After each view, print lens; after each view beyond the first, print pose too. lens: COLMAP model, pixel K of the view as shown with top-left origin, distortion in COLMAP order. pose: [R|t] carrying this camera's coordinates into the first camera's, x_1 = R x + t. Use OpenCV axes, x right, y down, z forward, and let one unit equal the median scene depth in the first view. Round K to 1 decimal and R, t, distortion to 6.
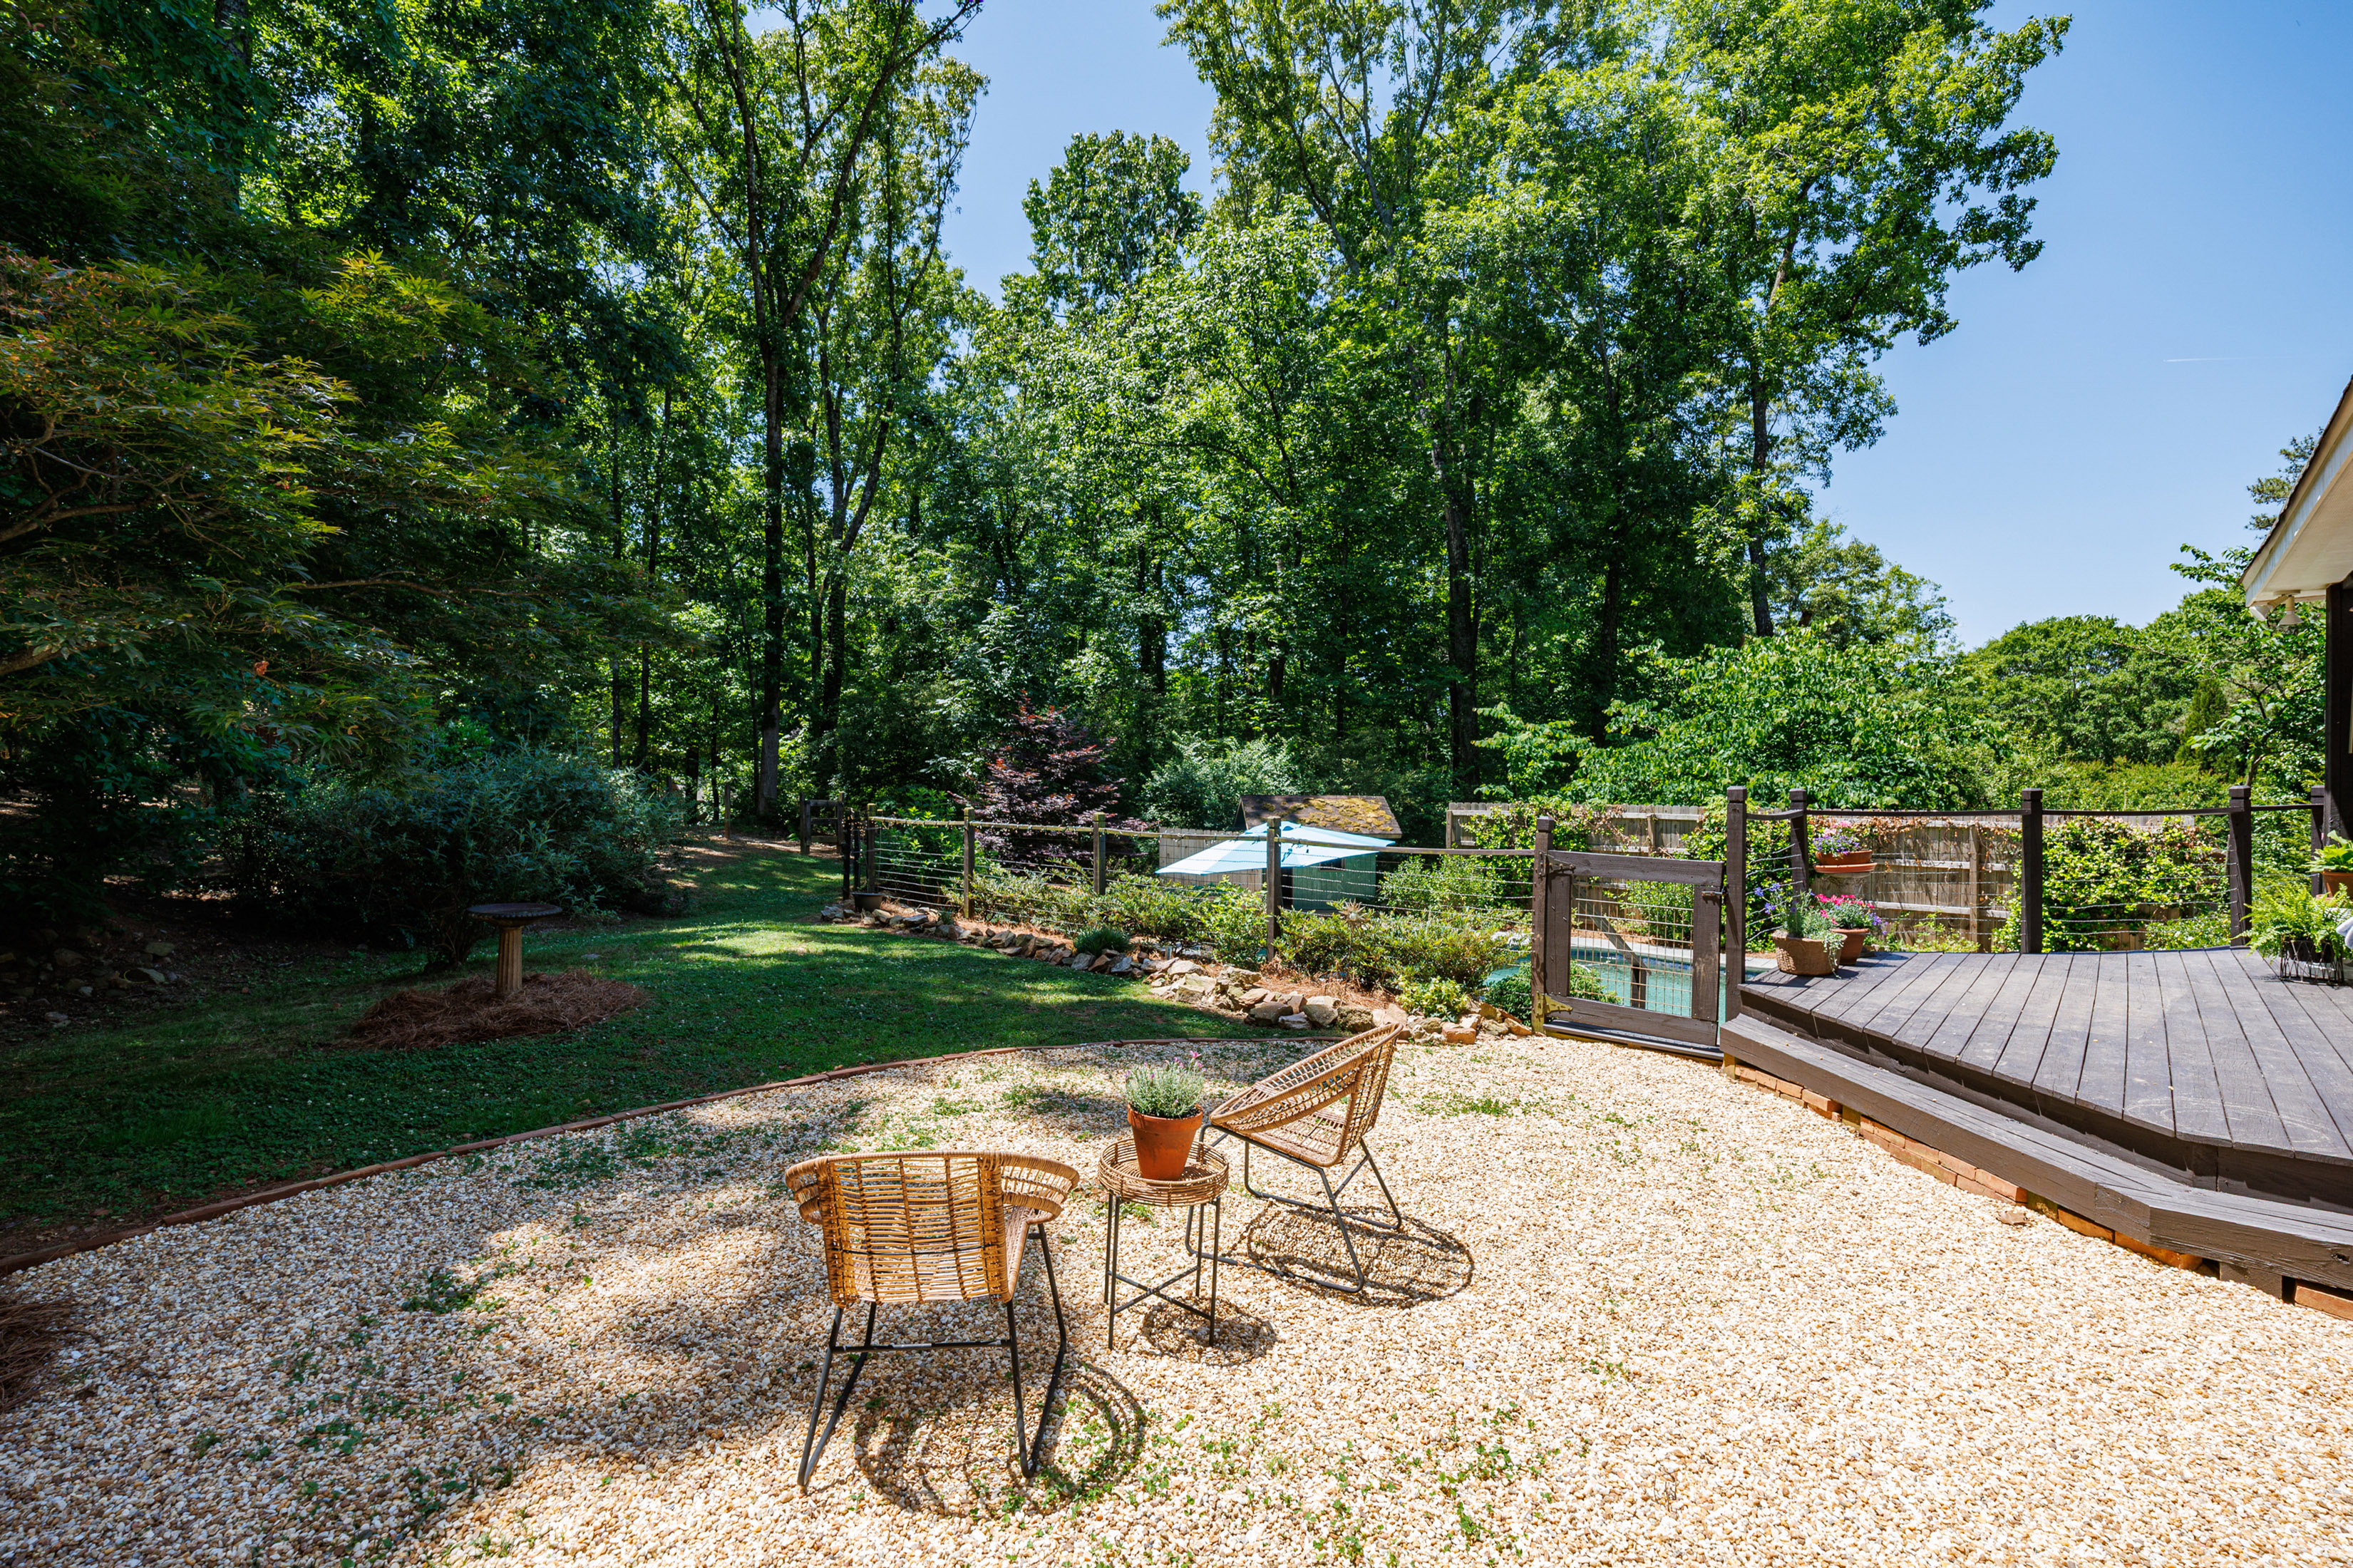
lens RADIAL K [[1087.0, 0, 1176.5], [0, 1087.0, 784.0], [0, 0, 1]] dist [-0.012458, 0.000549]
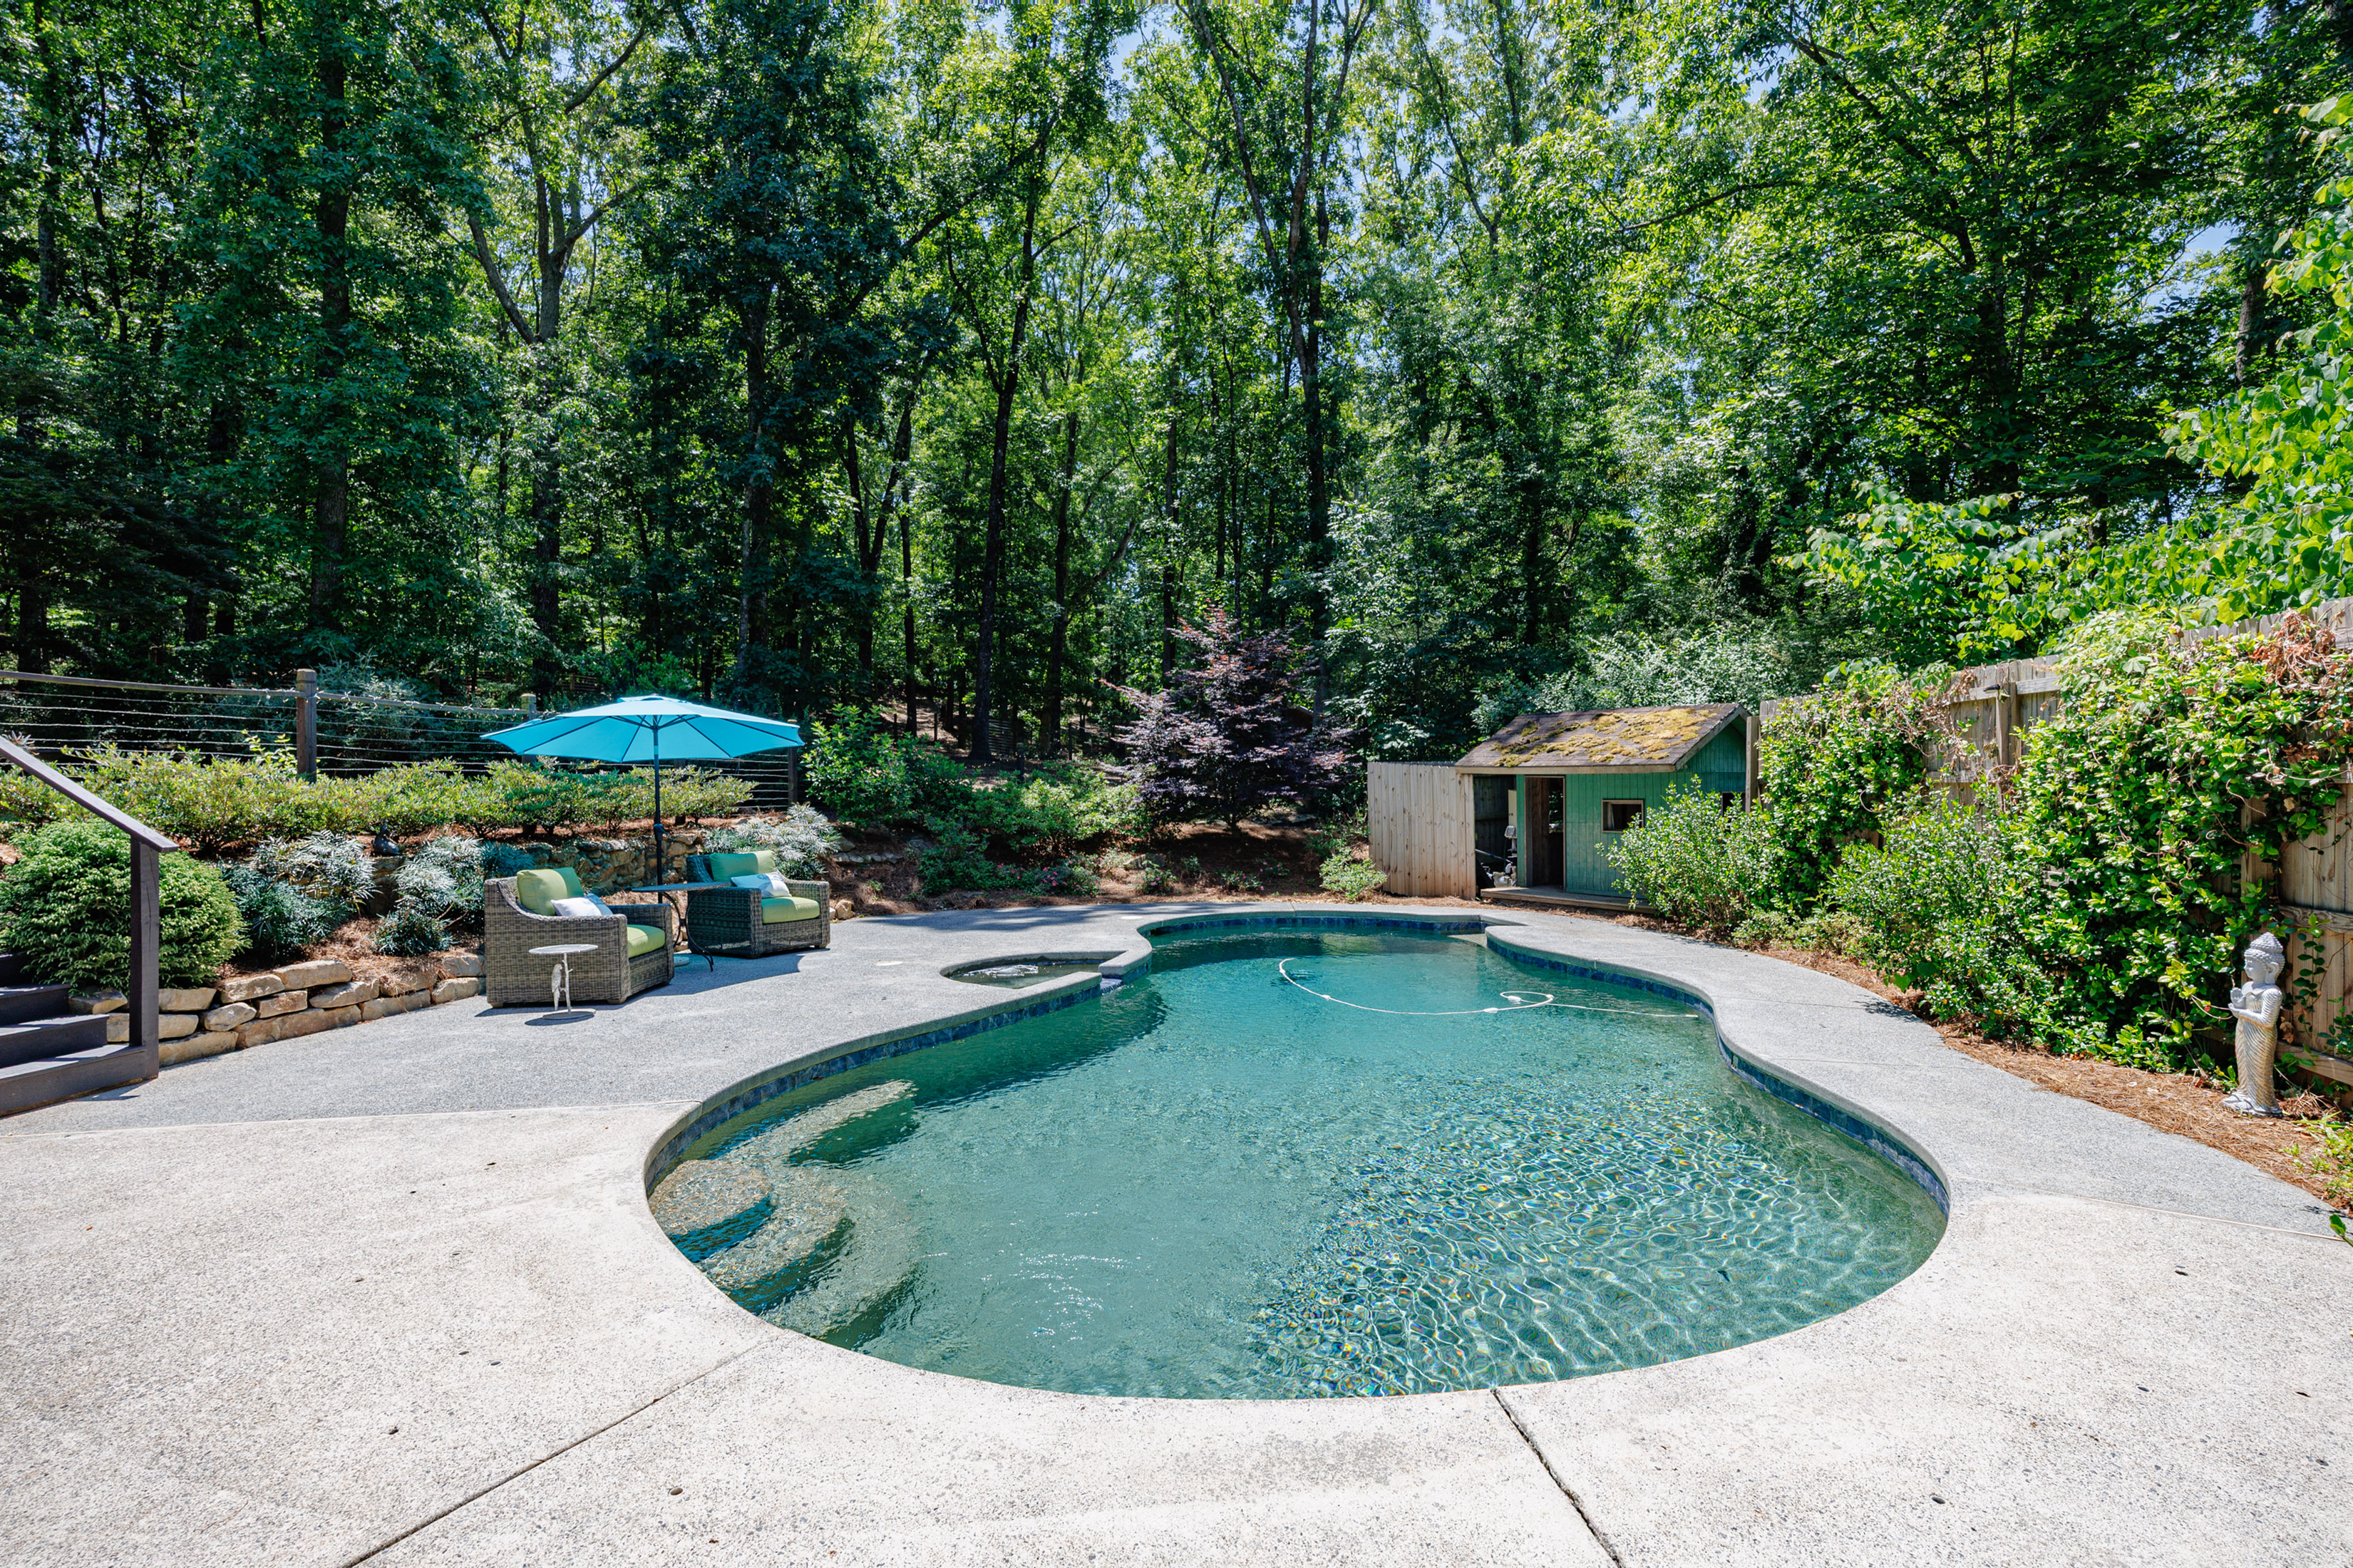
lens RADIAL K [[1159.6, 0, 1176.5], [0, 1159.6, 784.0], [0, 0, 1]] dist [-0.000349, -0.000530]
pose [[0.539958, -0.012921, -0.841593, 0.546621], [0.004649, 0.999913, -0.012369, 0.059452], [0.841679, 0.002766, 0.539971, 0.454119]]
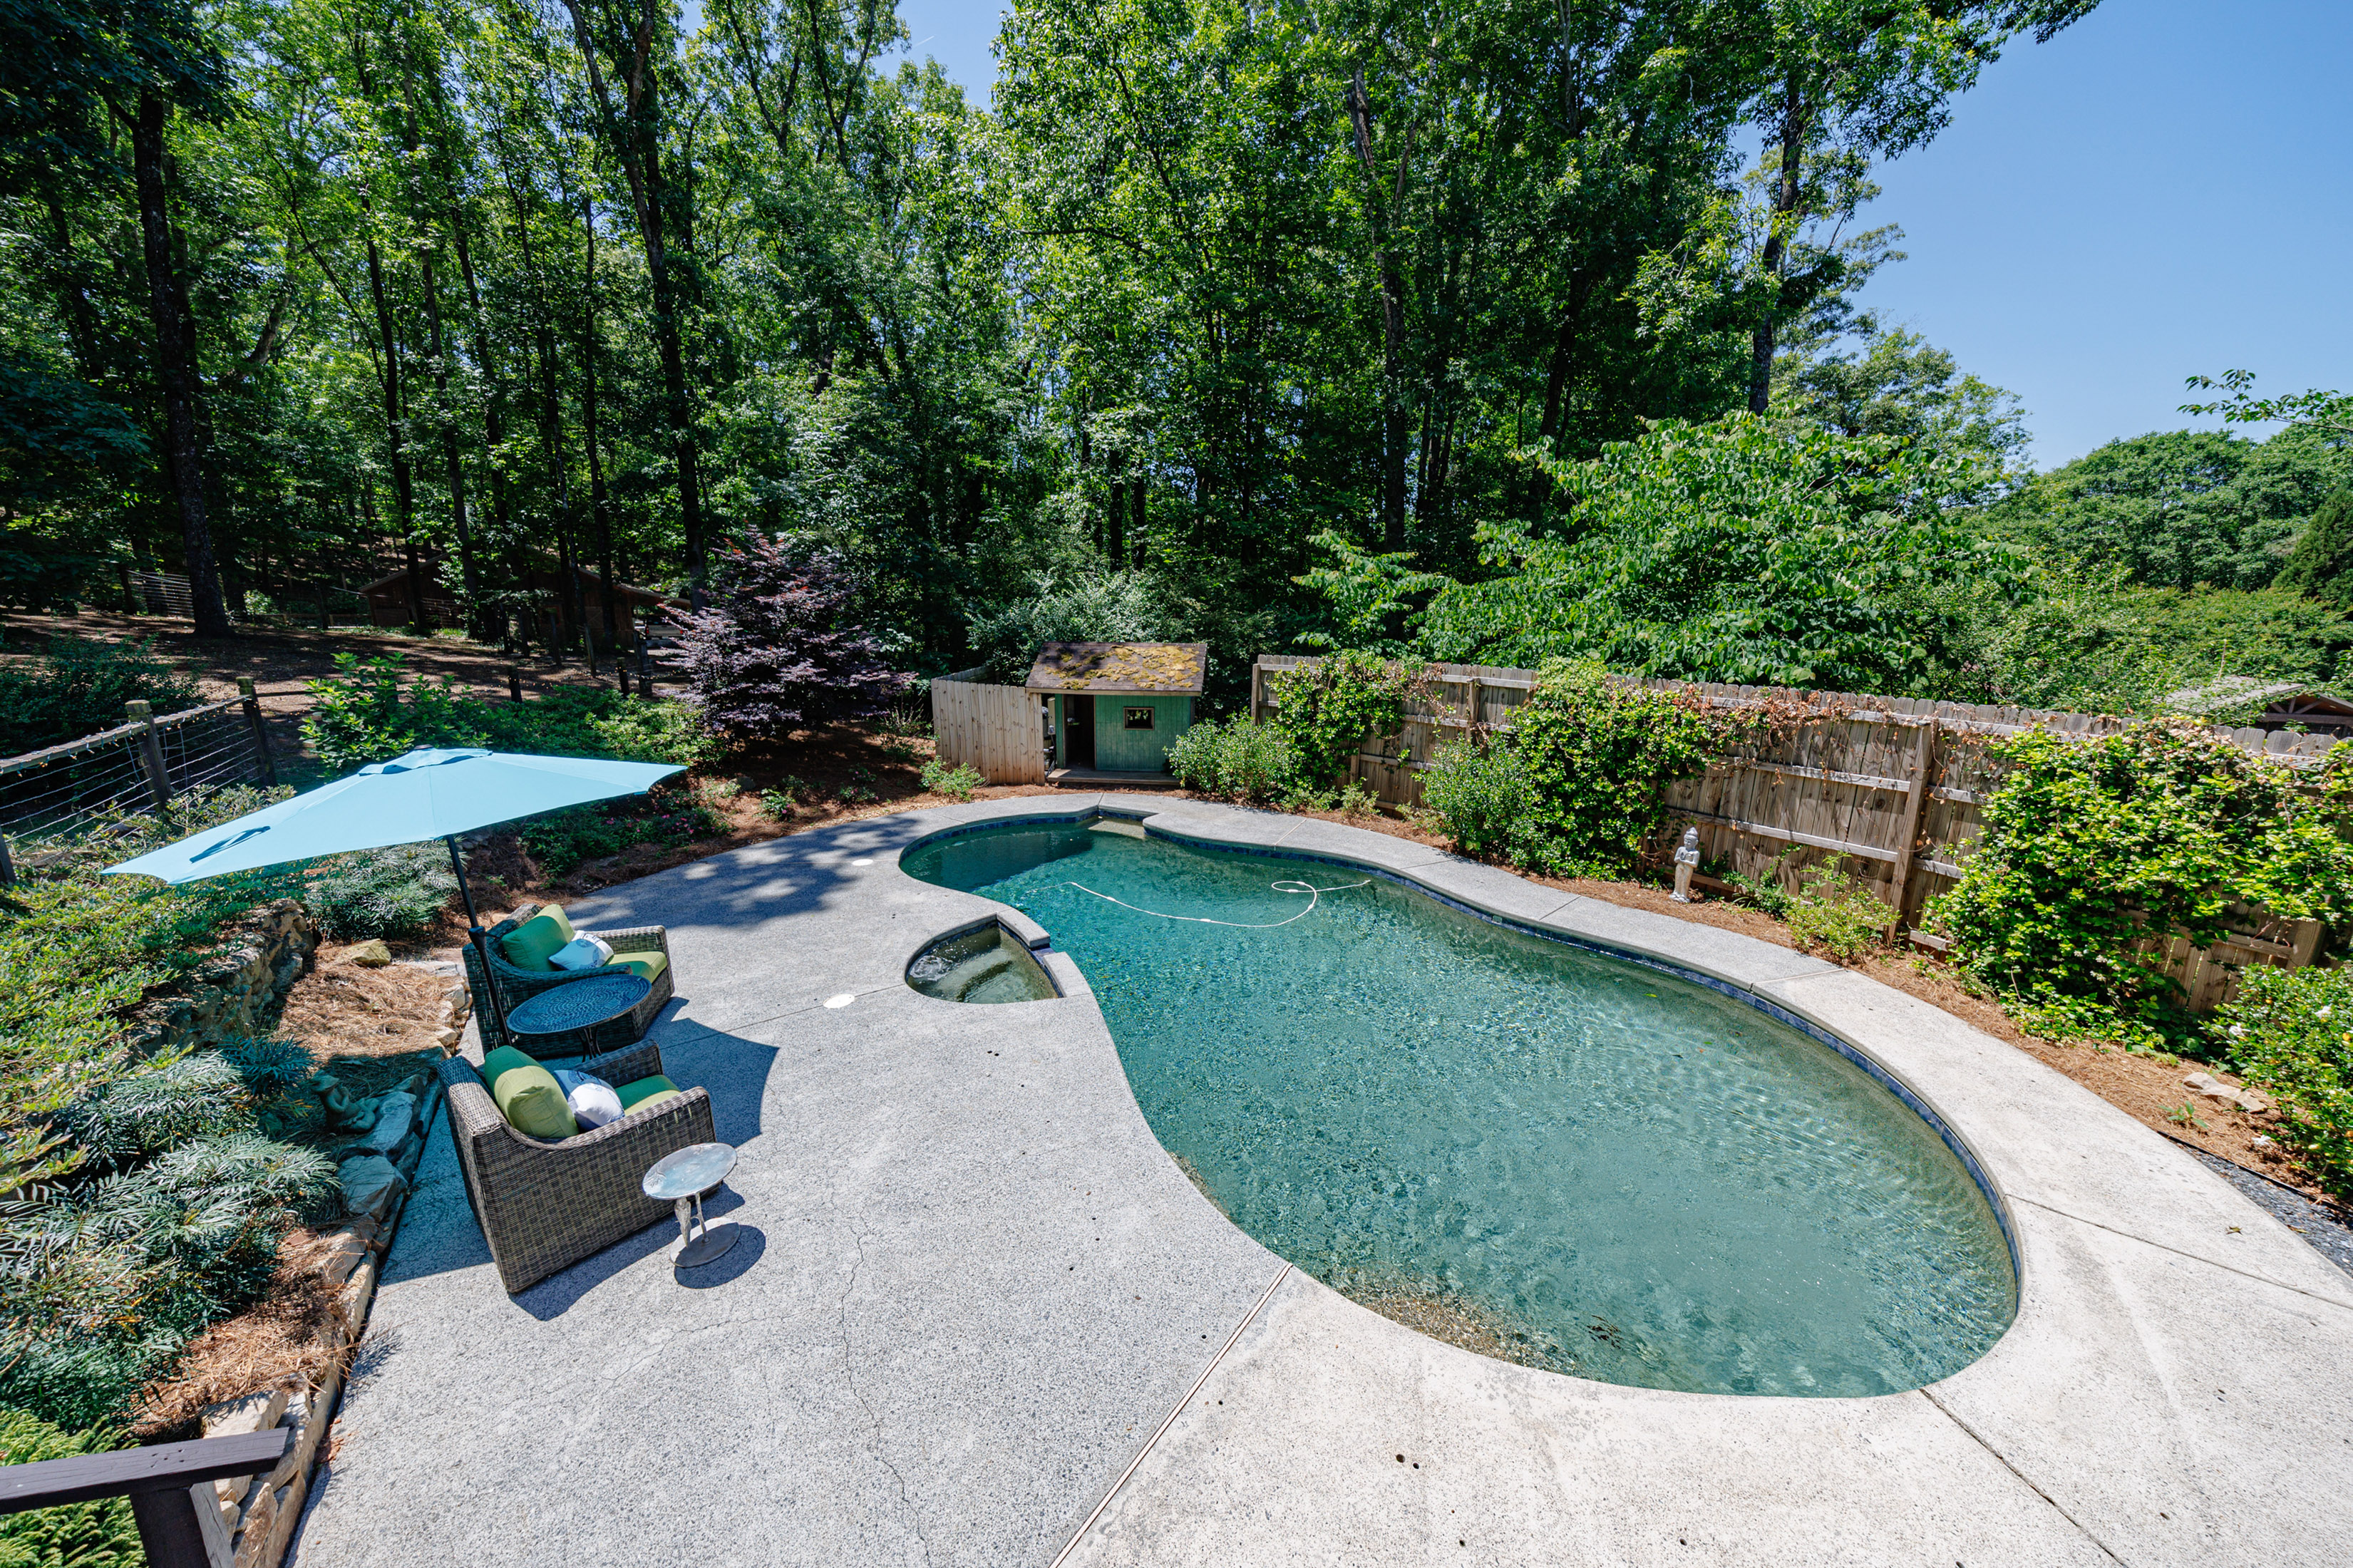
lens RADIAL K [[832.9, 0, 1184.1], [0, 832.9, 782.6], [0, 0, 1]] dist [-0.011701, 0.003721]
pose [[0.988541, 0.029328, -0.148076, 0.282063], [0.002367, 0.977813, 0.209468, -0.019415], [0.150934, -0.207418, 0.966538, 0.343712]]
